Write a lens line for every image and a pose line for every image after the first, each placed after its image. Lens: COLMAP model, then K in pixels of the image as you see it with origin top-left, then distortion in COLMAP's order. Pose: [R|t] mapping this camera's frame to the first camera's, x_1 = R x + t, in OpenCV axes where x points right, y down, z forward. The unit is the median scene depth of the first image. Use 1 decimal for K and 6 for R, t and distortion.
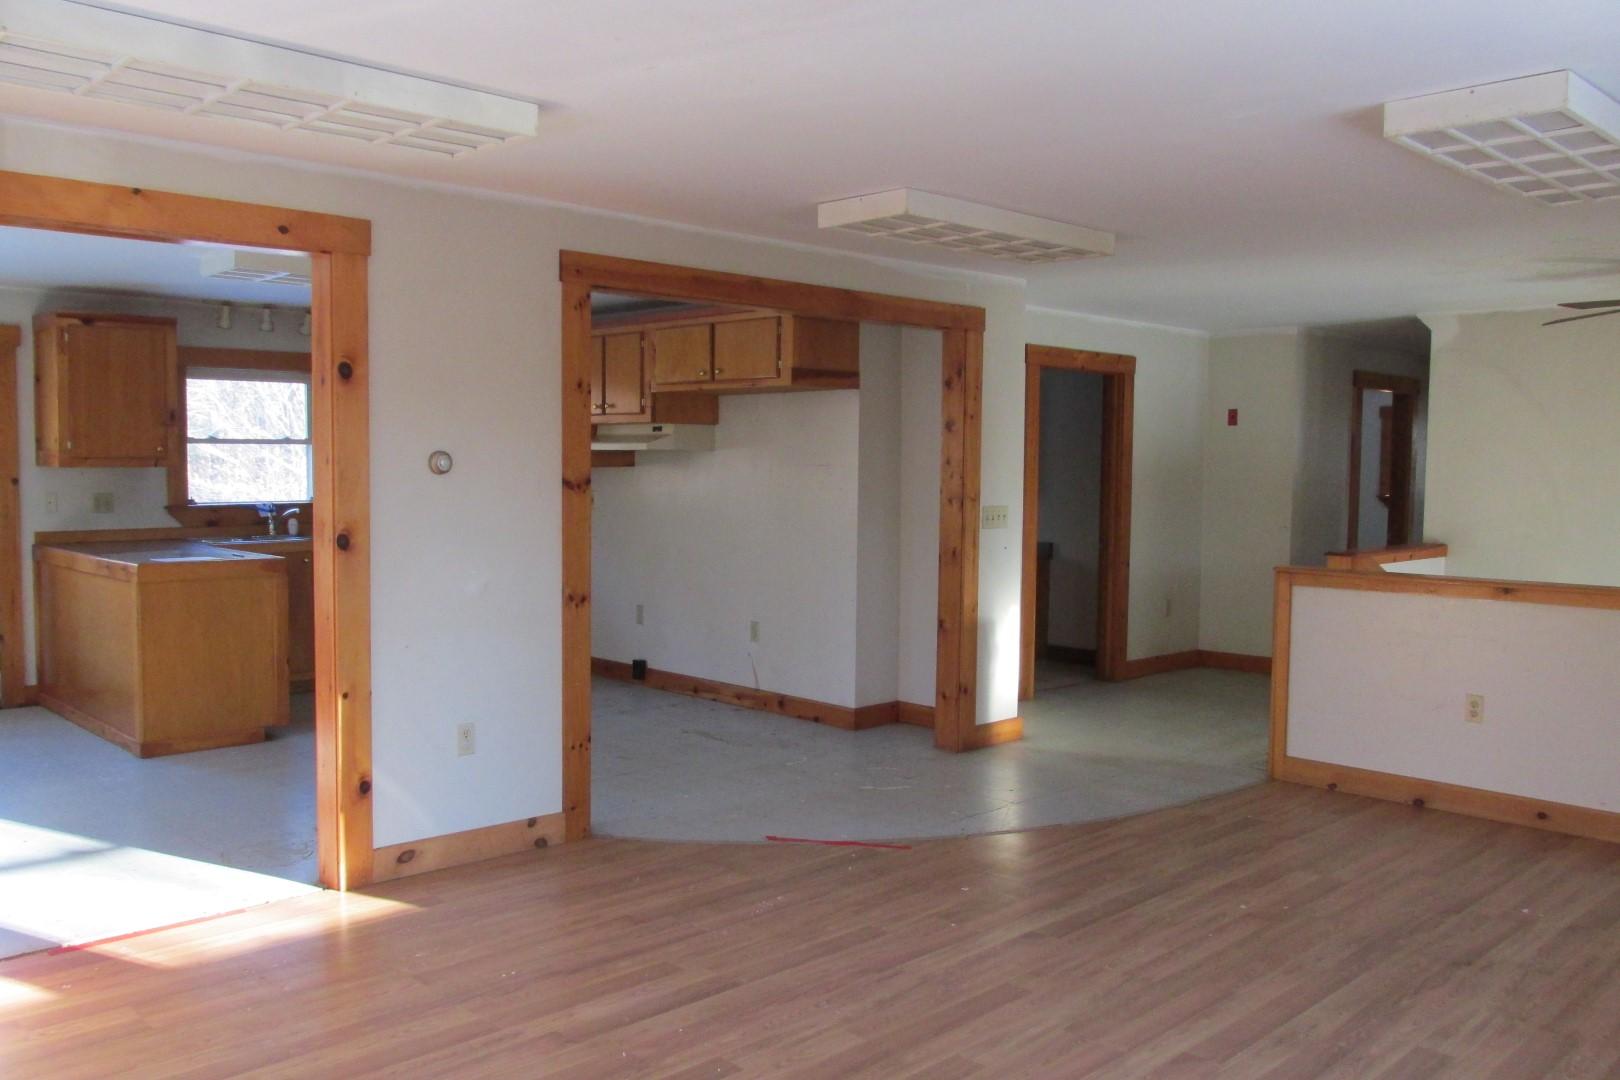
lens RADIAL K [[1289.1, 0, 810.0], [0, 1289.1, 540.0], [0, 0, 1]] dist [-0.043966, -0.003873]
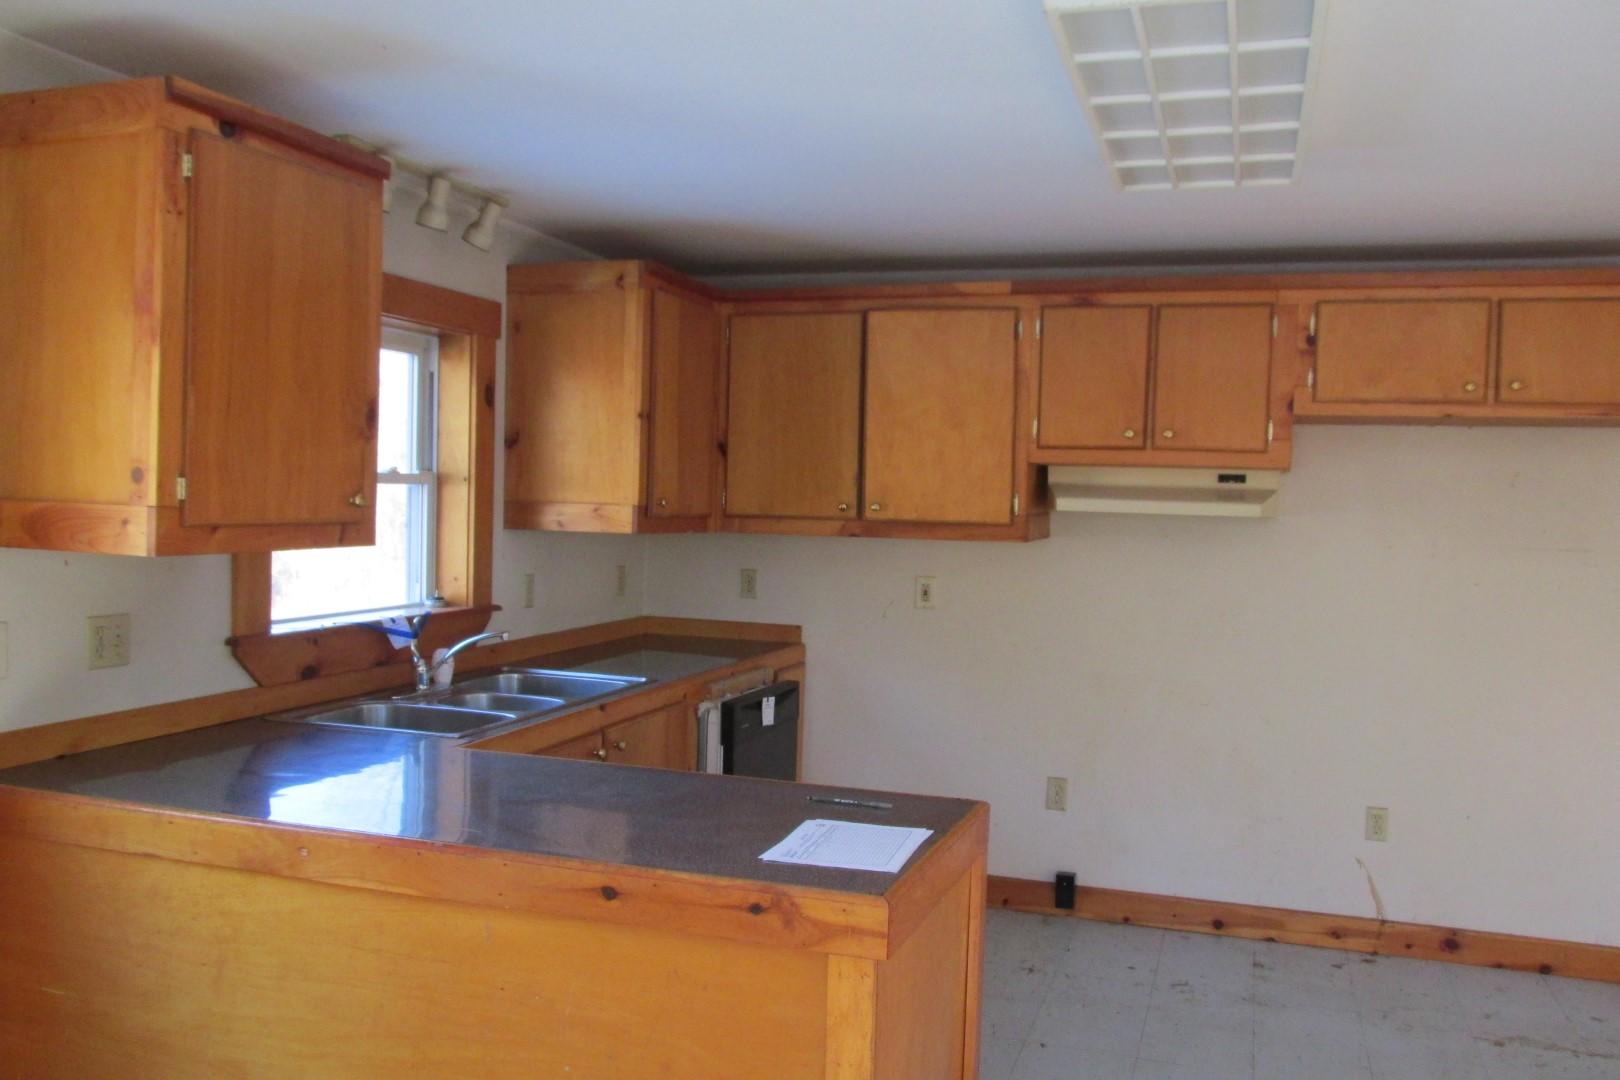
lens RADIAL K [[1289.1, 0, 810.0], [0, 1289.1, 540.0], [0, 0, 1]] dist [-0.043966, -0.003873]
pose [[0.901622, 0.002464, 0.432518, -0.530729], [0.008570, 0.999686, -0.023561, -0.047996], [-0.432440, 0.024950, 0.901317, 0.575769]]
